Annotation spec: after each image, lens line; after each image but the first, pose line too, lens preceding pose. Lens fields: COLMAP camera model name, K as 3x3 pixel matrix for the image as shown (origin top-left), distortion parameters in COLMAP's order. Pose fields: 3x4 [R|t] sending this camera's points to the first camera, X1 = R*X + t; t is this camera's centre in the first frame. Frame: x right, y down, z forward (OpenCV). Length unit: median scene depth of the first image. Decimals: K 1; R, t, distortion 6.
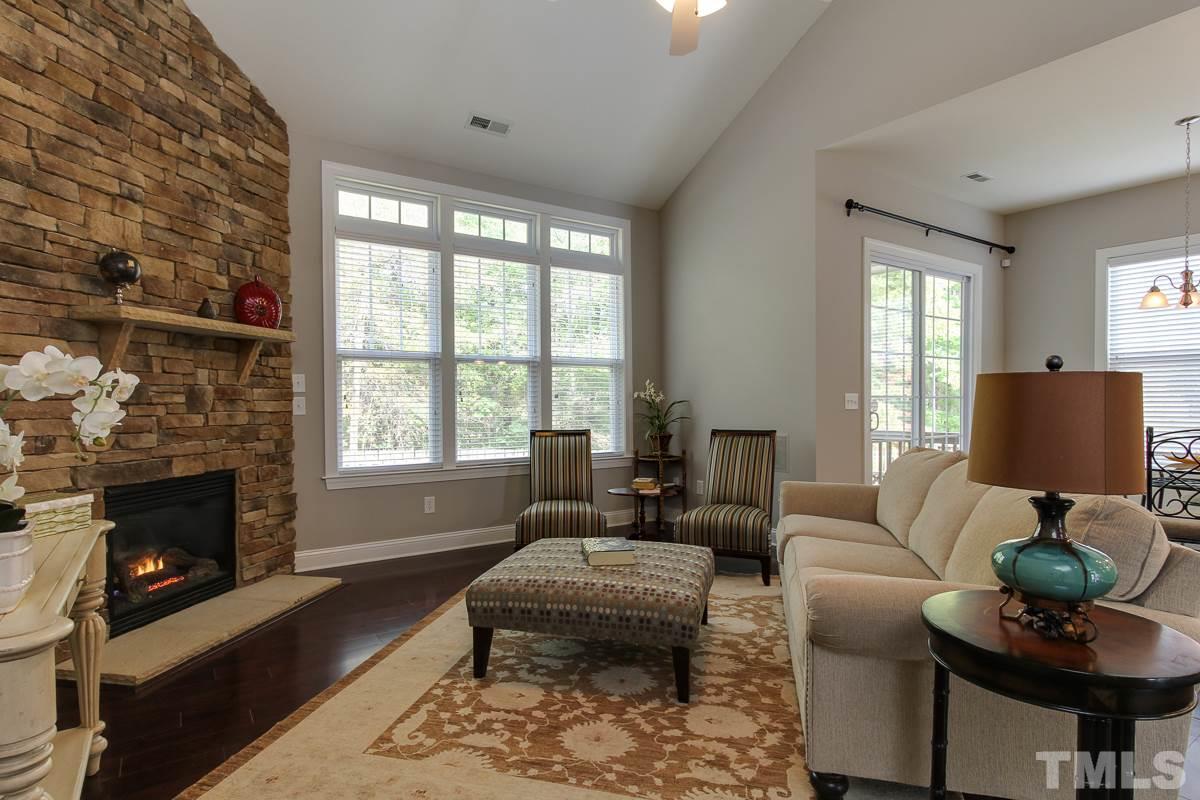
lens RADIAL K [[634.8, 0, 595.0], [0, 634.8, 408.6], [0, 0, 1]] dist [-0.013800, 0.009033]
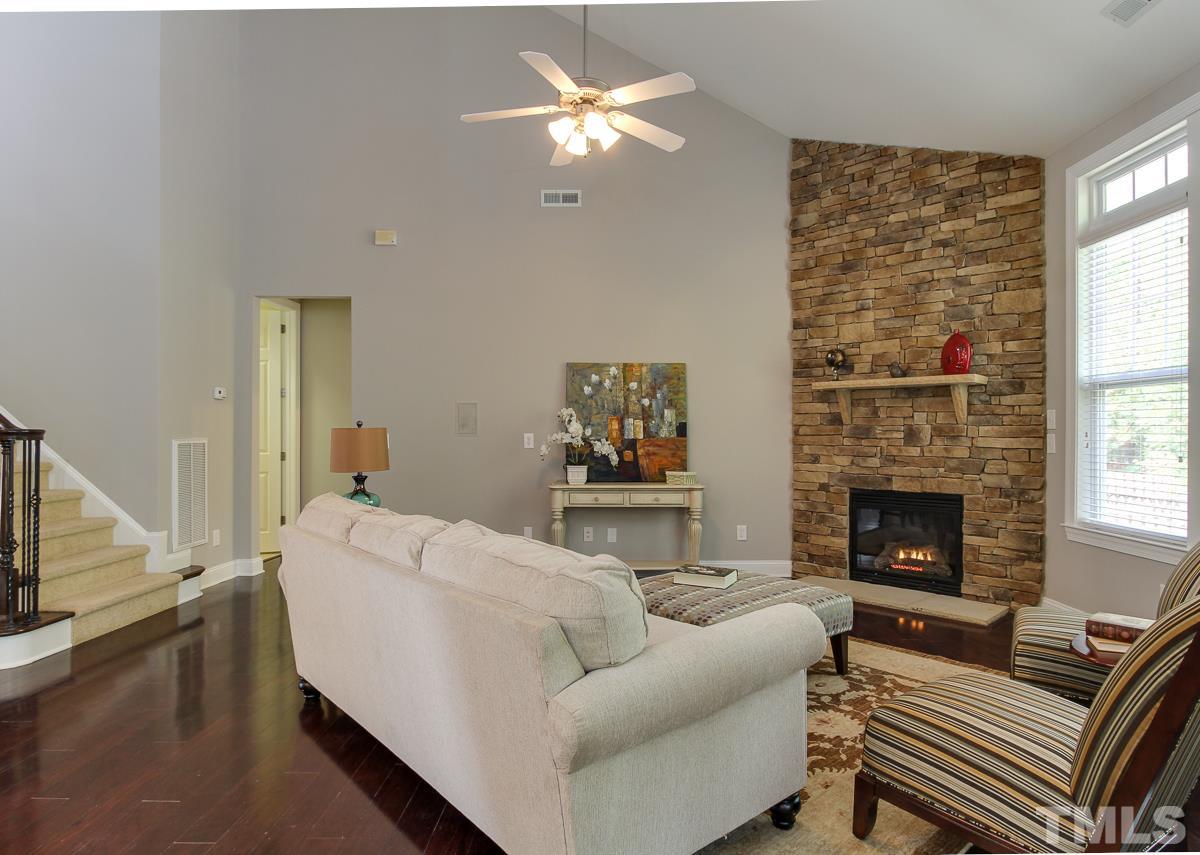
lens RADIAL K [[674.6, 0, 617.8], [0, 674.6, 426.4], [0, 0, 1]] dist [-0.000785, 0.000921]
pose [[-0.562971, -0.004705, -0.826463, 0.865948], [-0.013040, 0.999910, 0.003191, -0.029446], [0.826374, 0.012574, -0.562982, 1.235365]]
